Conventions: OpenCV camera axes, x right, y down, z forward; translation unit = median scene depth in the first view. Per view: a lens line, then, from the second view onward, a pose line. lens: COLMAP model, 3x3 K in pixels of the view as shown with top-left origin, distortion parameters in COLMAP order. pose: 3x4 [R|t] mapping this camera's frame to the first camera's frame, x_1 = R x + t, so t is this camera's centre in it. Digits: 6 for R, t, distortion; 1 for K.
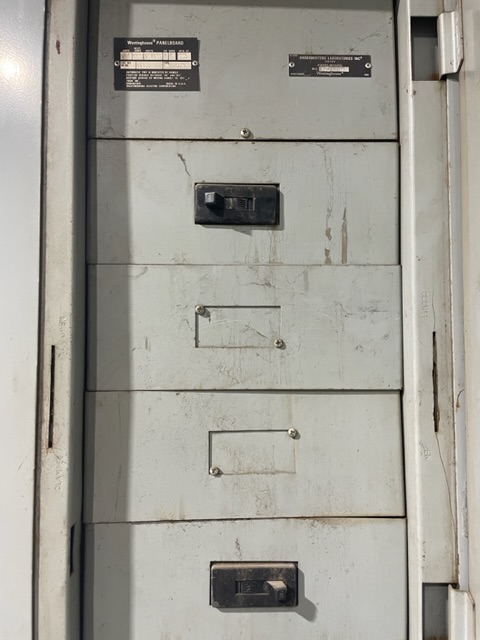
lens RADIAL K [[477.9, 0, 240.0], [0, 477.9, 320.0], [0, 0, 1]] dist [0.092552, -0.119393]
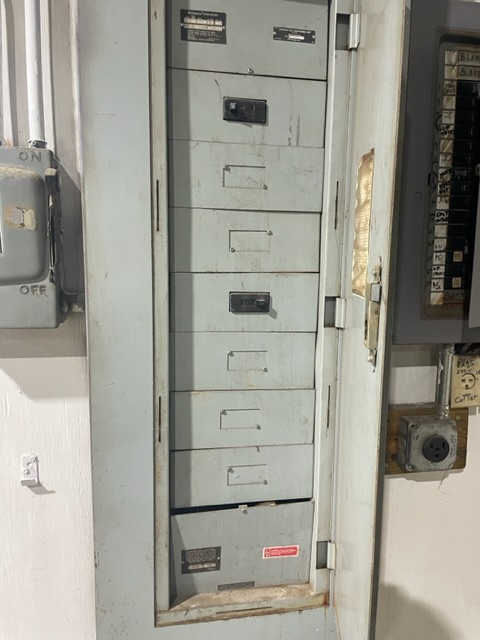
lens RADIAL K [[477.9, 0, 240.0], [0, 477.9, 320.0], [0, 0, 1]] dist [0.092552, -0.119393]
pose [[0.987086, -0.005912, 0.160081, -0.344108], [-0.023344, 0.983342, 0.180260, 0.236860], [-0.158480, -0.181669, 0.970505, -1.036313]]
